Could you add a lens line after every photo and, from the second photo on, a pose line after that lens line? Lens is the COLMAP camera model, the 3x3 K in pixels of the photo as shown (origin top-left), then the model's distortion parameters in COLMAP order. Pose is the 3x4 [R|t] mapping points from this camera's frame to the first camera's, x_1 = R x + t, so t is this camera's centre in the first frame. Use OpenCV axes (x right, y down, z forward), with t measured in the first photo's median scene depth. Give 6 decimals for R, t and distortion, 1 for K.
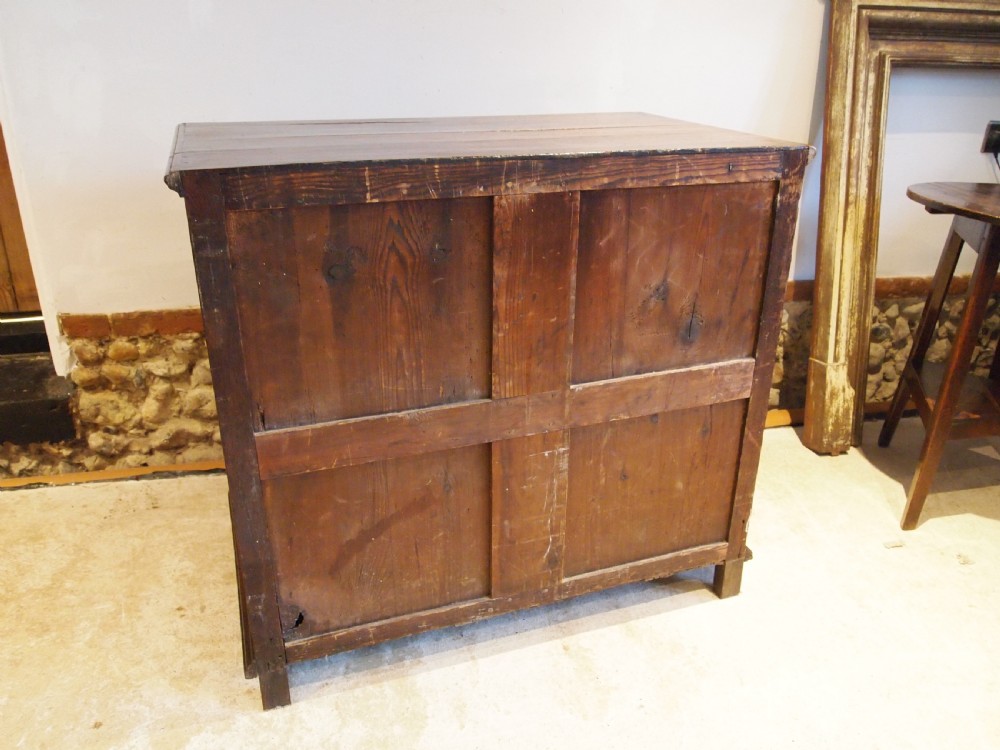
lens RADIAL K [[804.4, 0, 500.0], [0, 804.4, 375.0], [0, 0, 1]] dist [-0.037515, -0.004484]
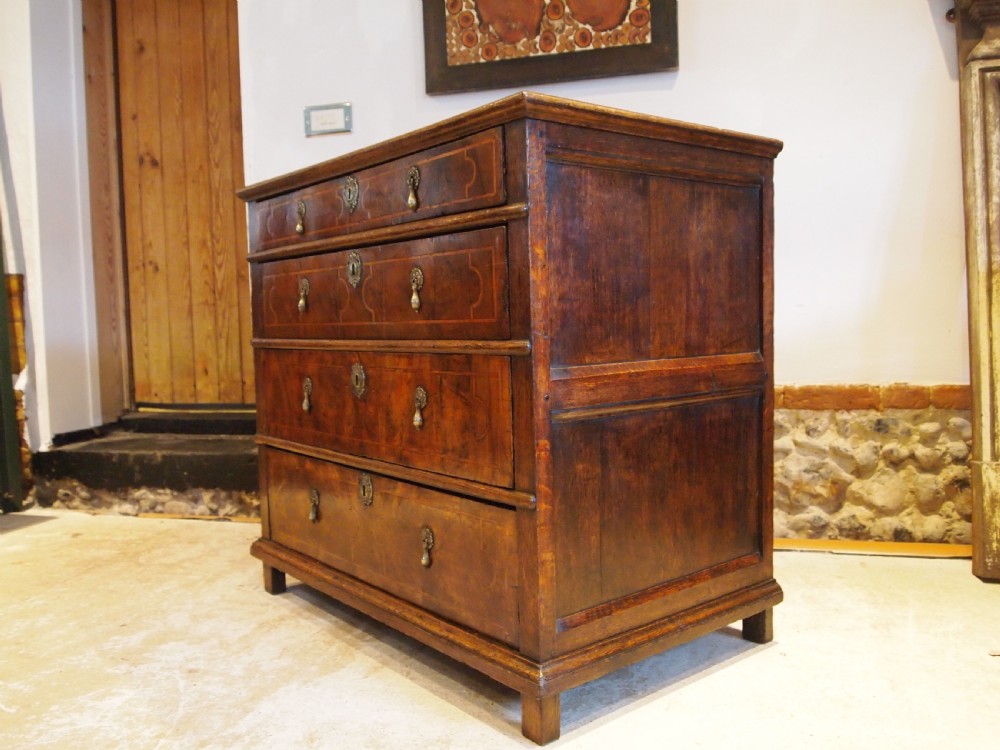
lens RADIAL K [[854.9, 0, 502.0], [0, 854.9, 377.7], [0, 0, 1]] dist [-0.030146, -0.003319]
pose [[0.877954, -0.003404, -0.478732, 0.398852], [-0.151744, 0.946436, -0.285014, 0.228999], [0.454059, 0.322874, 0.830411, 0.032835]]
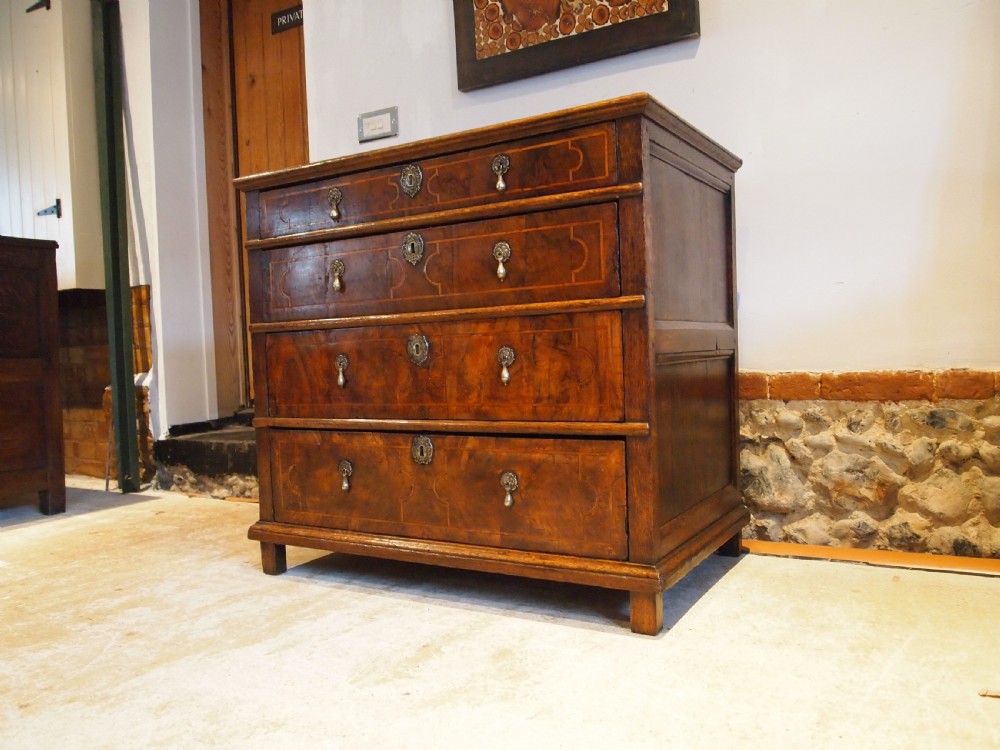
lens RADIAL K [[804.4, 0, 500.0], [0, 804.4, 375.0], [0, 0, 1]] dist [-0.037515, -0.004484]
pose [[0.725855, -0.018134, -0.687608, 0.548842], [-0.222995, 0.939458, -0.260176, 0.193852], [0.650697, 0.342183, 0.677867, 0.245138]]
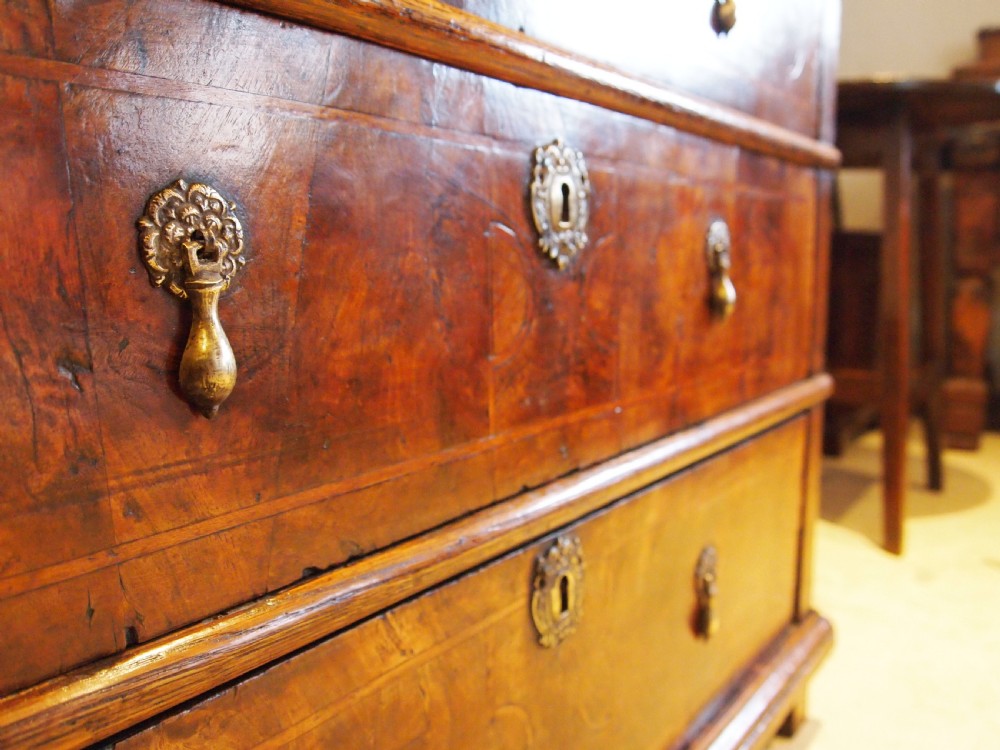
lens RADIAL K [[852.4, 0, 500.0], [0, 852.4, 375.0], [0, 0, 1]] dist [-0.035751, 0.000057]
pose [[0.752865, -0.109038, 0.649081, -0.164609], [0.278657, 0.946240, -0.164255, 0.060156], [-0.596276, 0.304533, 0.742775, 0.567874]]
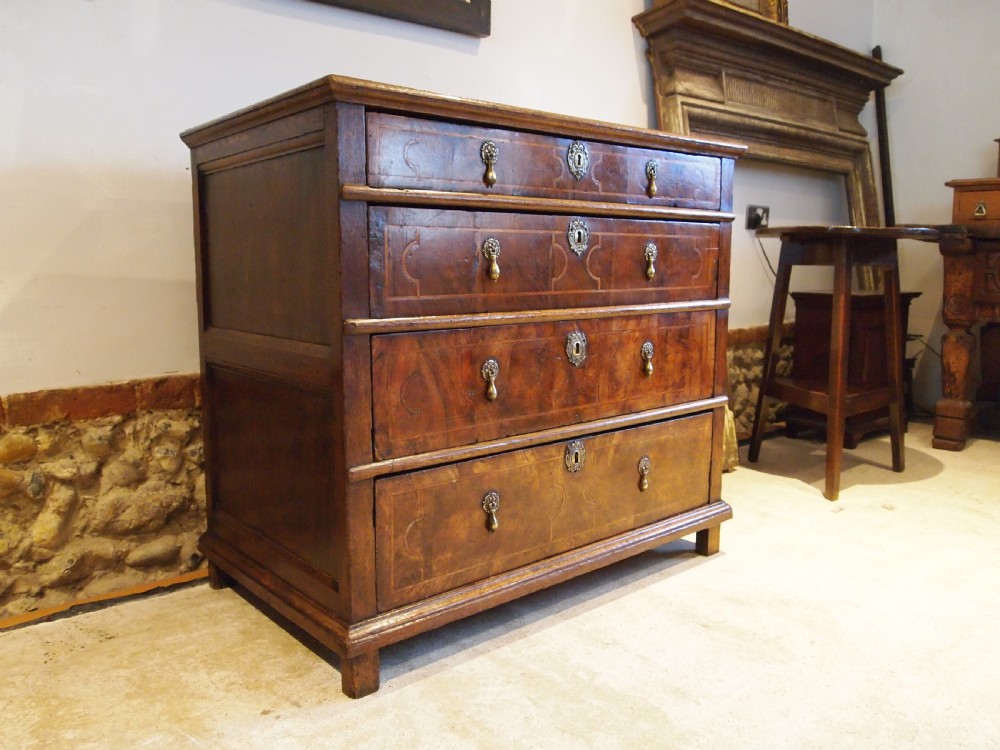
lens RADIAL K [[804.4, 0, 500.0], [0, 804.4, 375.0], [0, 0, 1]] dist [-0.037515, -0.004484]
pose [[0.877639, -0.082477, 0.472174, -0.404181], [0.201606, 0.957230, -0.207525, 0.144601], [-0.434863, 0.277325, 0.856729, 0.141586]]
